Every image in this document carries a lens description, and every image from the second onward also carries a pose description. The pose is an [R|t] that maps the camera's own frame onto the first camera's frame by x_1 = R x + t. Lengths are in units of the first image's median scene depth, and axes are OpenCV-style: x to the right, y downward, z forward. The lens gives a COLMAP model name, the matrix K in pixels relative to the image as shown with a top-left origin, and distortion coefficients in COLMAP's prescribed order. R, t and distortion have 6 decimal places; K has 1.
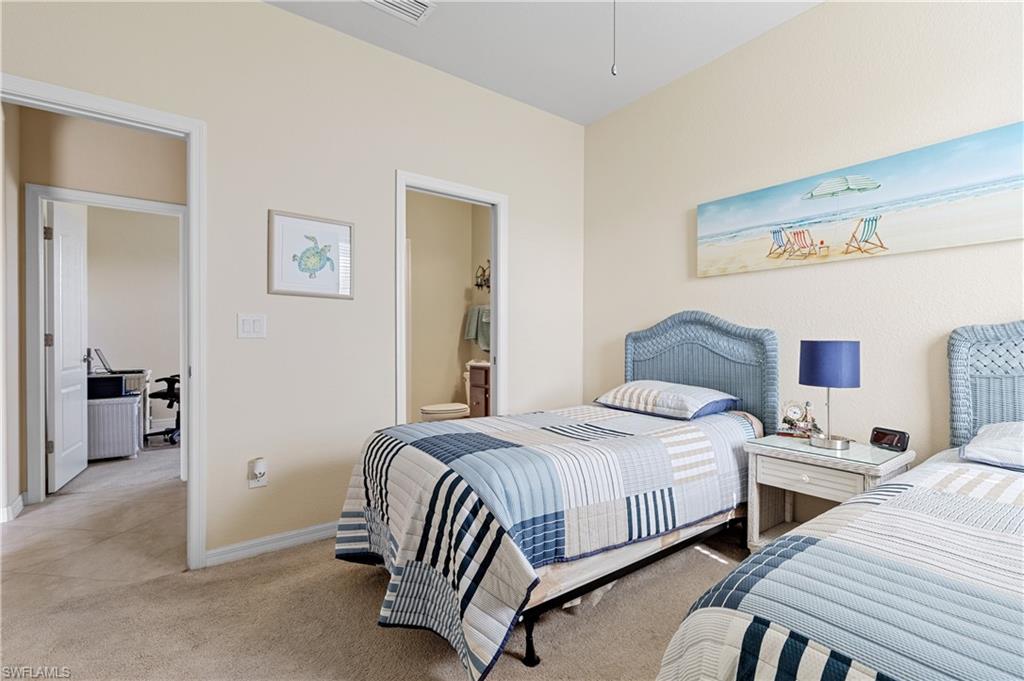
lens RADIAL K [[461.5, 0, 513.9], [0, 461.5, 339.7], [0, 0, 1]] dist [0.003846, 0.000385]
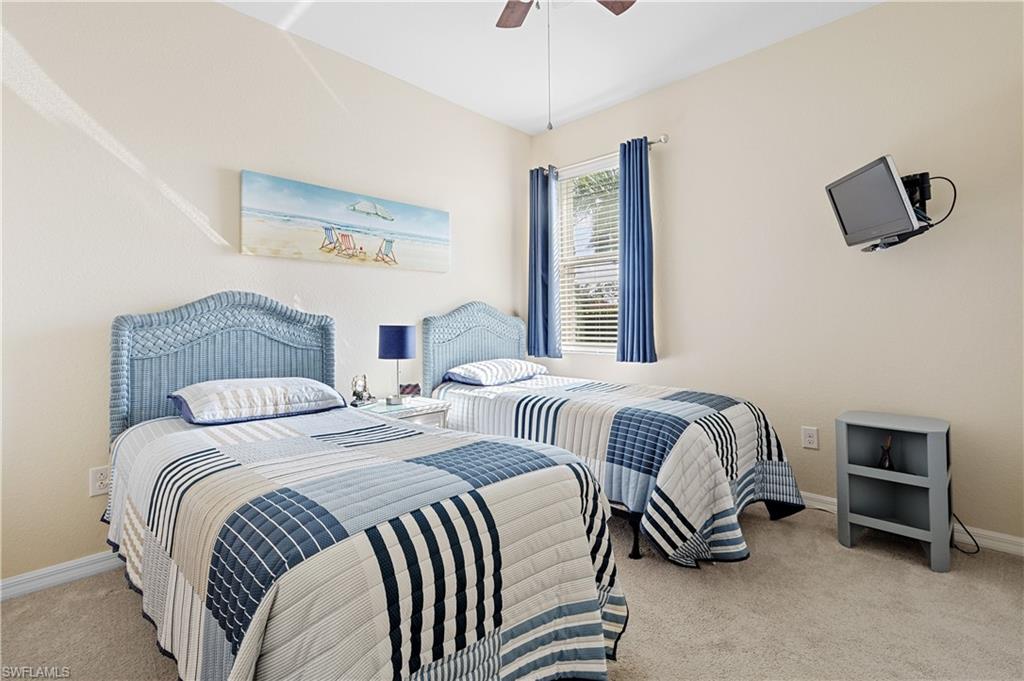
lens RADIAL K [[461.5, 0, 525.5], [0, 461.5, 310.0], [0, 0, 1]] dist [0.003846, 0.000385]
pose [[-0.176502, 0.024444, 0.983997, -0.604235], [0.003702, 0.999701, -0.024170, -0.007478], [-0.984293, -0.000624, -0.176540, 0.712799]]
